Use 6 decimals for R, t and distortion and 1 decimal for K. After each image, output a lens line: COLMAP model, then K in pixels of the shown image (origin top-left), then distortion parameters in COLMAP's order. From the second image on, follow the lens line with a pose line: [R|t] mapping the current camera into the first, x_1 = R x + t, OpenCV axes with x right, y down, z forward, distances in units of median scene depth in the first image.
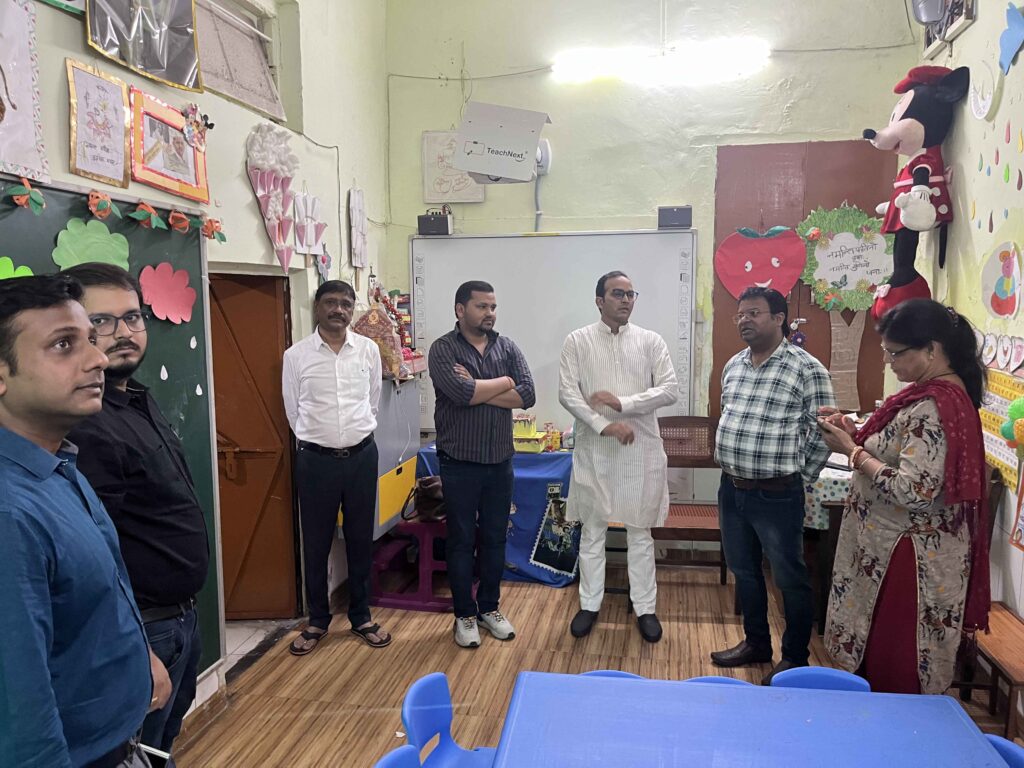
lens RADIAL K [[773.6, 0, 512.9], [0, 773.6, 389.8], [0, 0, 1]] dist [0.056551, -0.089707]
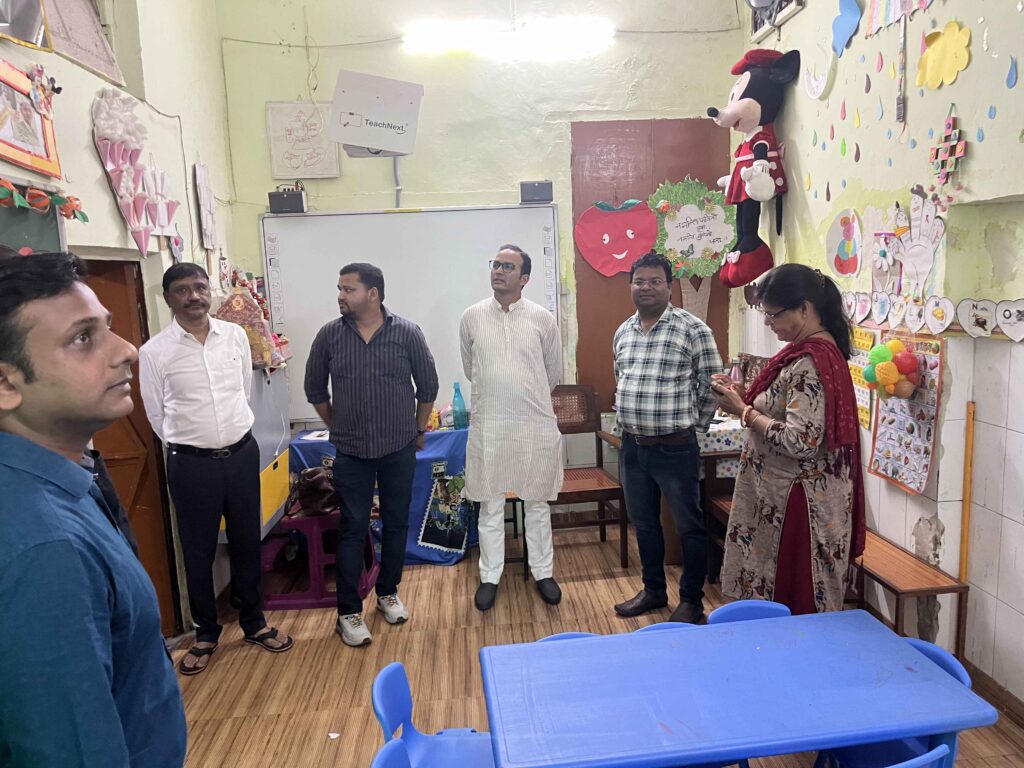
lens RADIAL K [[773.6, 0, 518.6], [0, 773.6, 388.9], [0, 0, 1]] dist [0.056551, -0.089707]
pose [[0.965142, -0.073837, 0.251096, -0.091528], [0.067578, 0.997152, 0.033472, 0.000594], [-0.252853, -0.015336, 0.967383, 0.015415]]
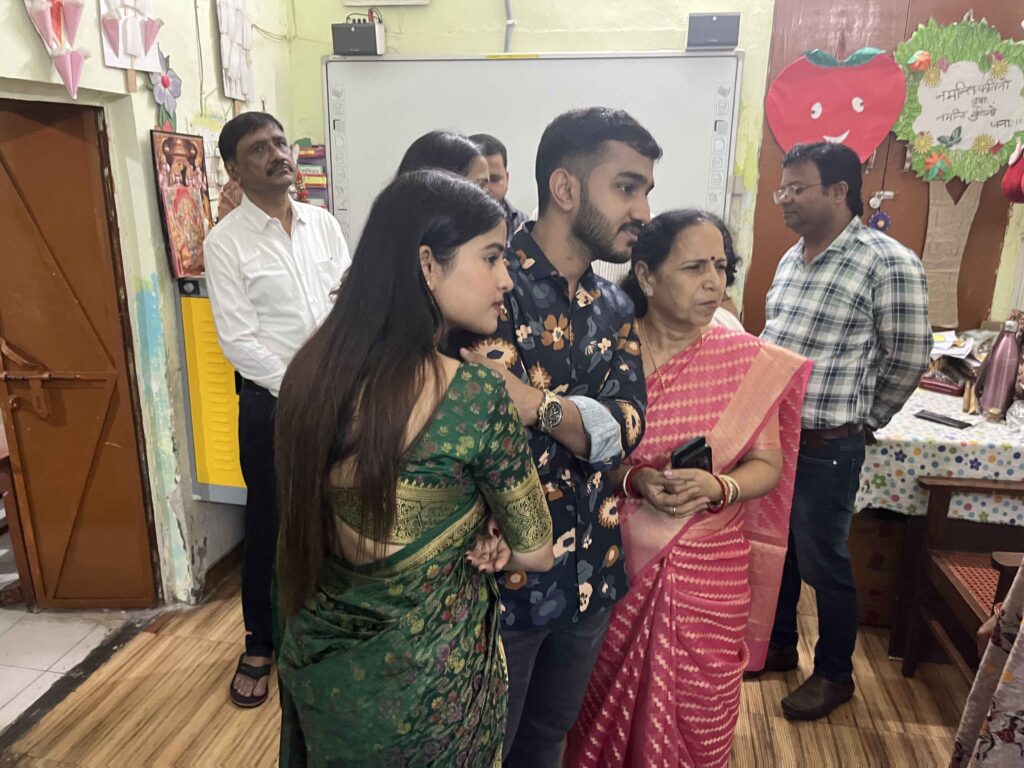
lens RADIAL K [[773.6, 0, 507.0], [0, 773.6, 390.0], [0, 0, 1]] dist [0.056551, -0.089707]
pose [[0.999820, 0.018202, 0.005404, 0.034935], [-0.018841, 0.986399, 0.163287, -0.025276], [-0.002359, -0.163359, 0.986564, 0.298958]]
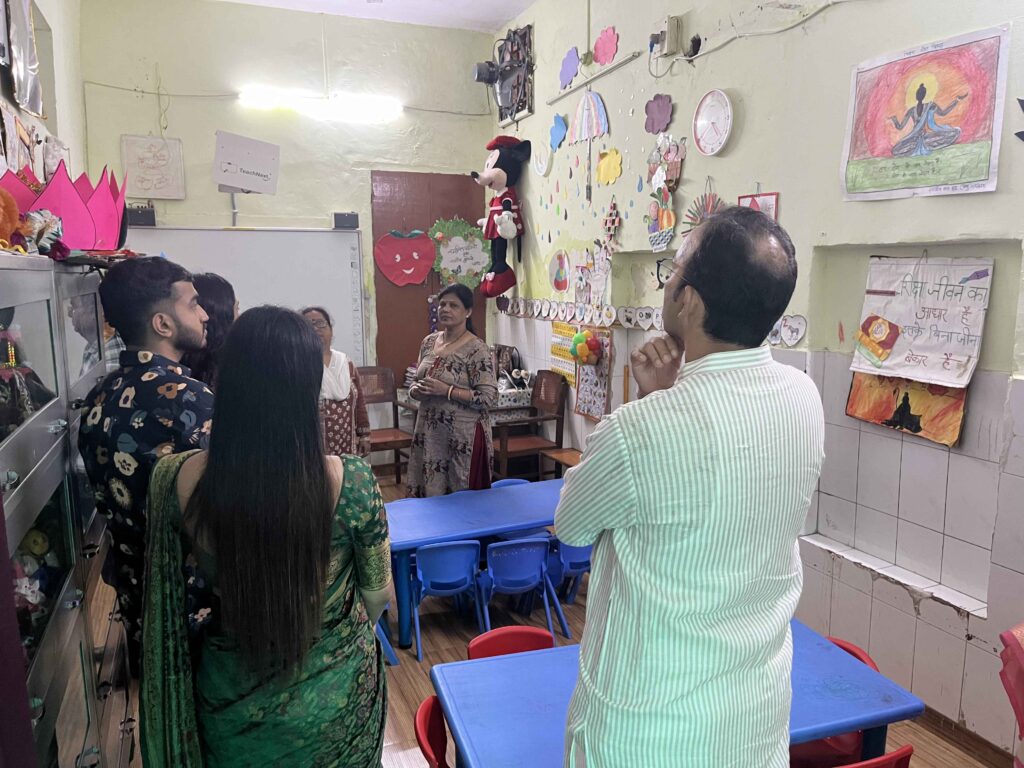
lens RADIAL K [[773.6, 0, 519.0], [0, 773.6, 389.1], [0, 0, 1]] dist [0.056551, -0.089707]
pose [[0.832077, -0.079061, 0.548997, -0.315680], [0.066797, 0.996869, 0.042320, 0.034471], [-0.550624, 0.001458, 0.834752, -0.304915]]
